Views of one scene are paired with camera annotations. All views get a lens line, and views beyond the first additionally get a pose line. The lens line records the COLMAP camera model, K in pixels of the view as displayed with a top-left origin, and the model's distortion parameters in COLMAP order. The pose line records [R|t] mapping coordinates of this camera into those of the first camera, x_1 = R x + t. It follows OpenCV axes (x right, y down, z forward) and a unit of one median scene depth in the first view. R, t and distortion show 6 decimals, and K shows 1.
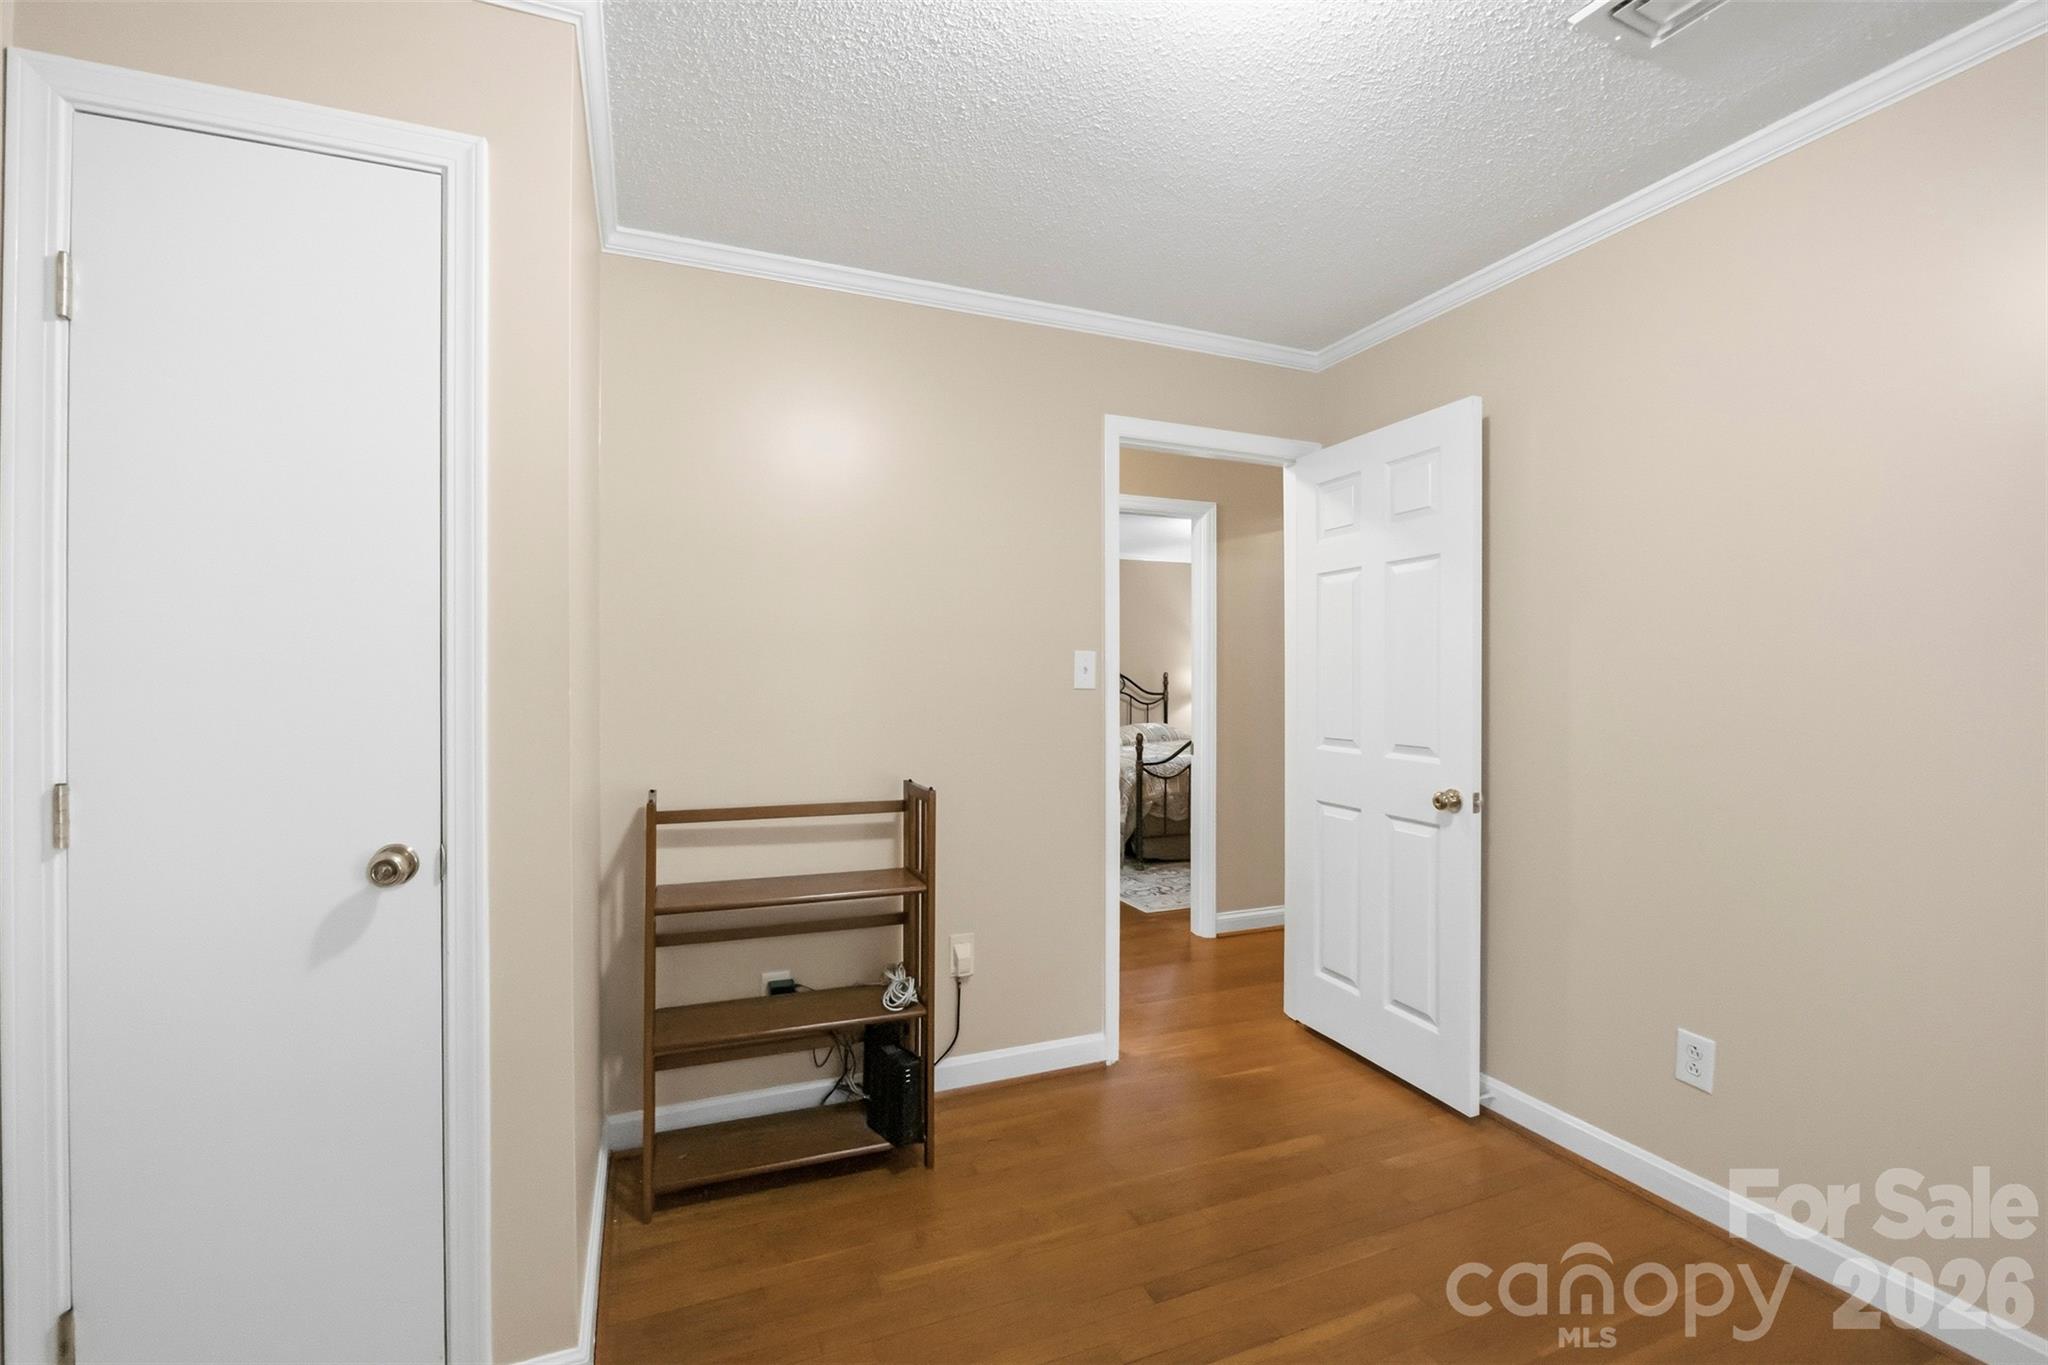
lens RADIAL K [[883.4, 0, 1024.0], [0, 883.4, 682.5], [0, 0, 1]] dist [-0.000122, -0.000005]
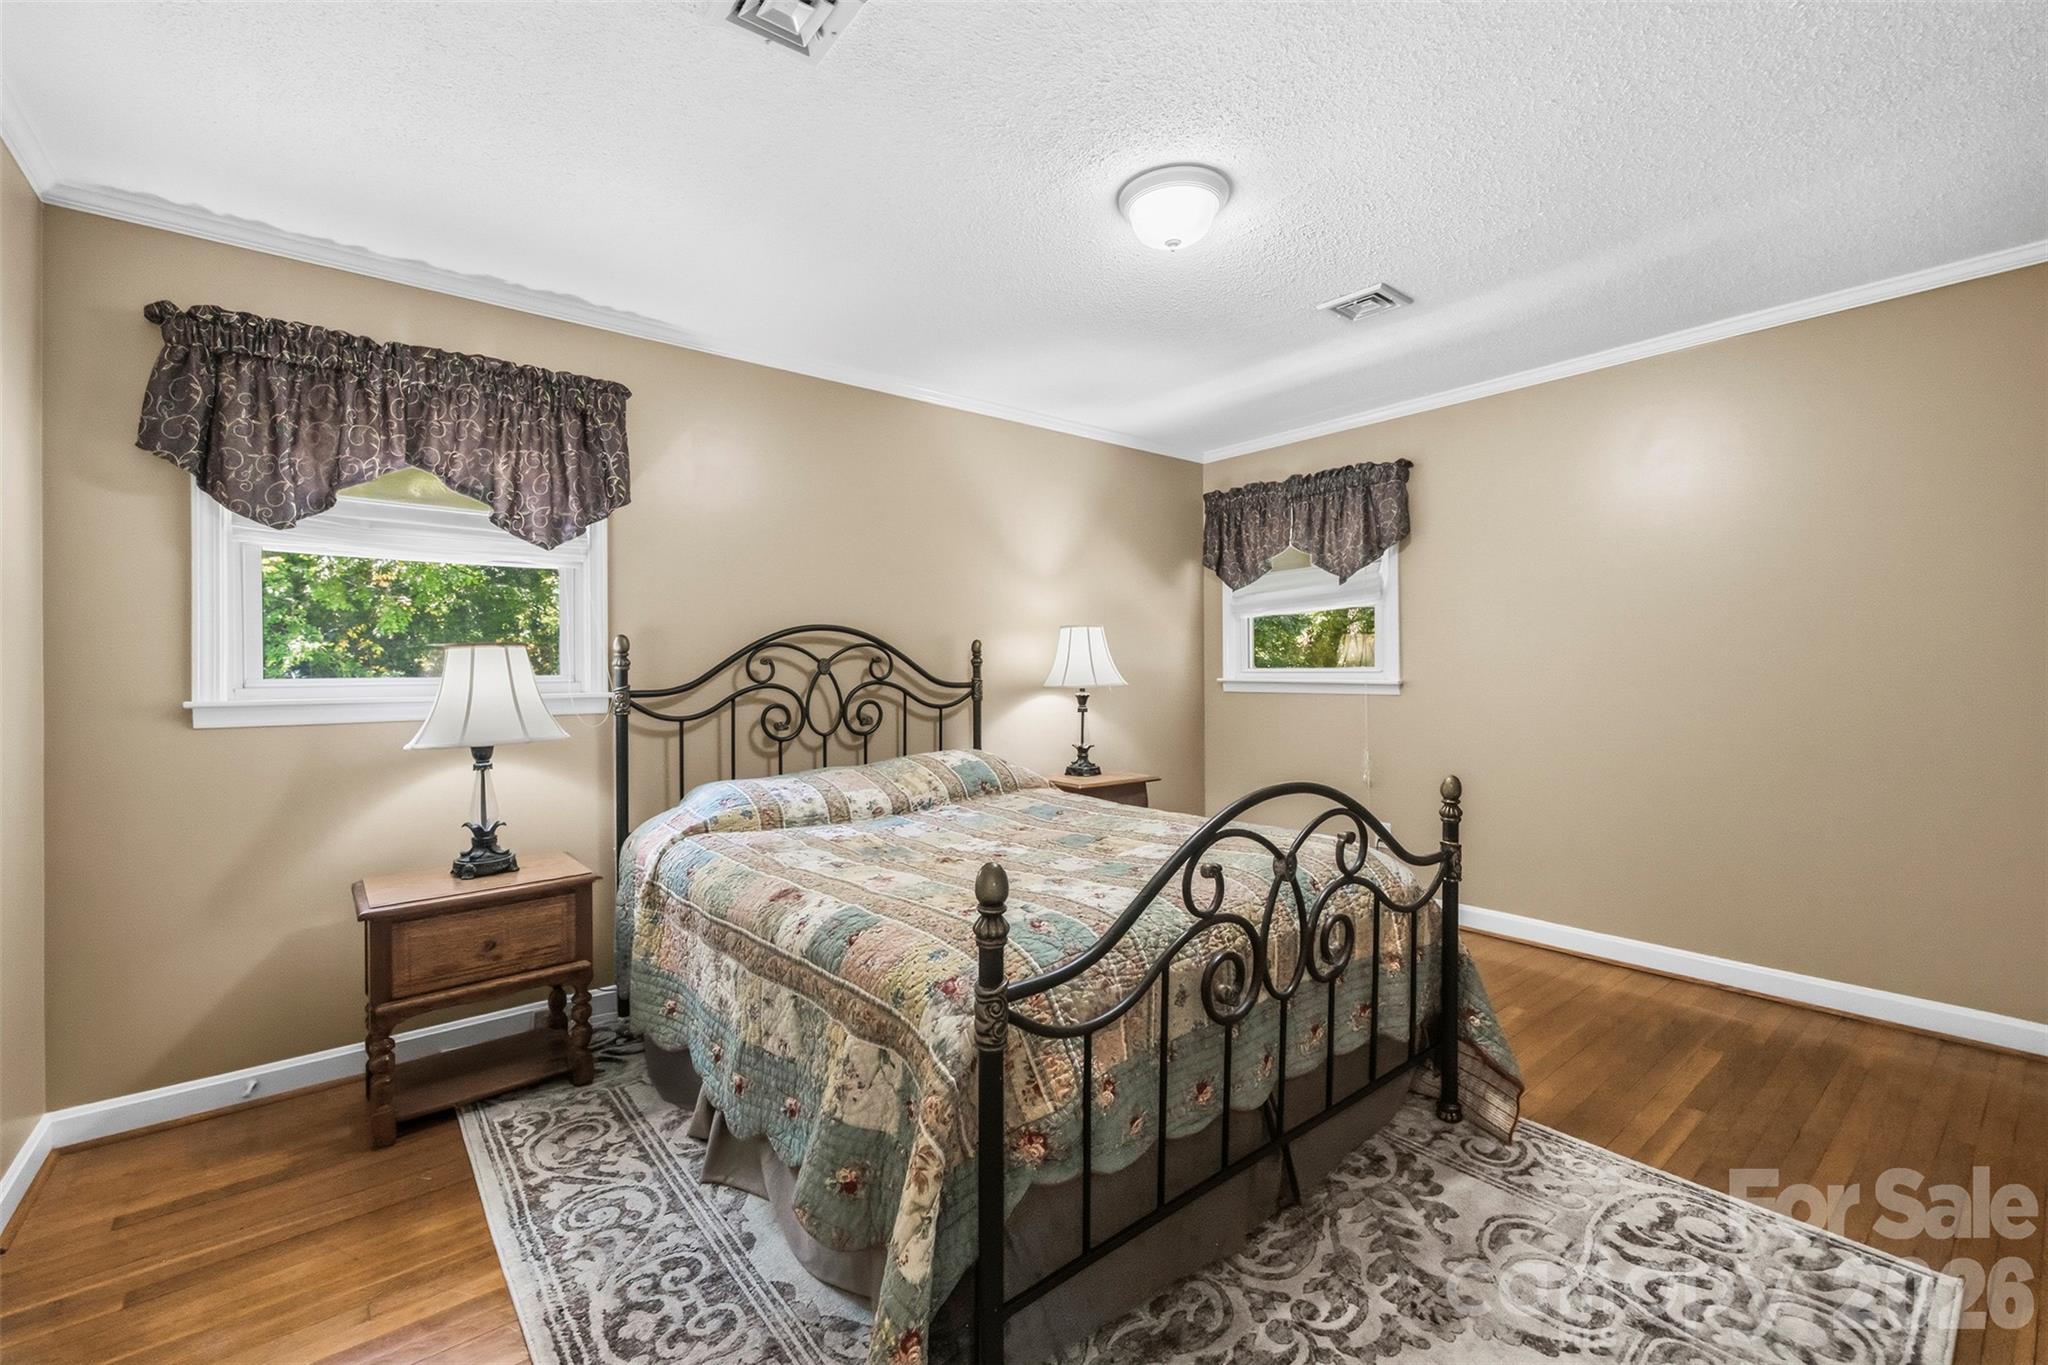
lens RADIAL K [[852.8, 0, 1024.0], [0, 852.8, 682.5], [0, 0, 1]] dist [-0.000380, -0.000019]
pose [[0.957634, -0.015656, 0.287561, 0.057657], [0.010112, 0.999733, 0.020755, 0.002856], [-0.287810, -0.016968, 0.957537, 0.599279]]
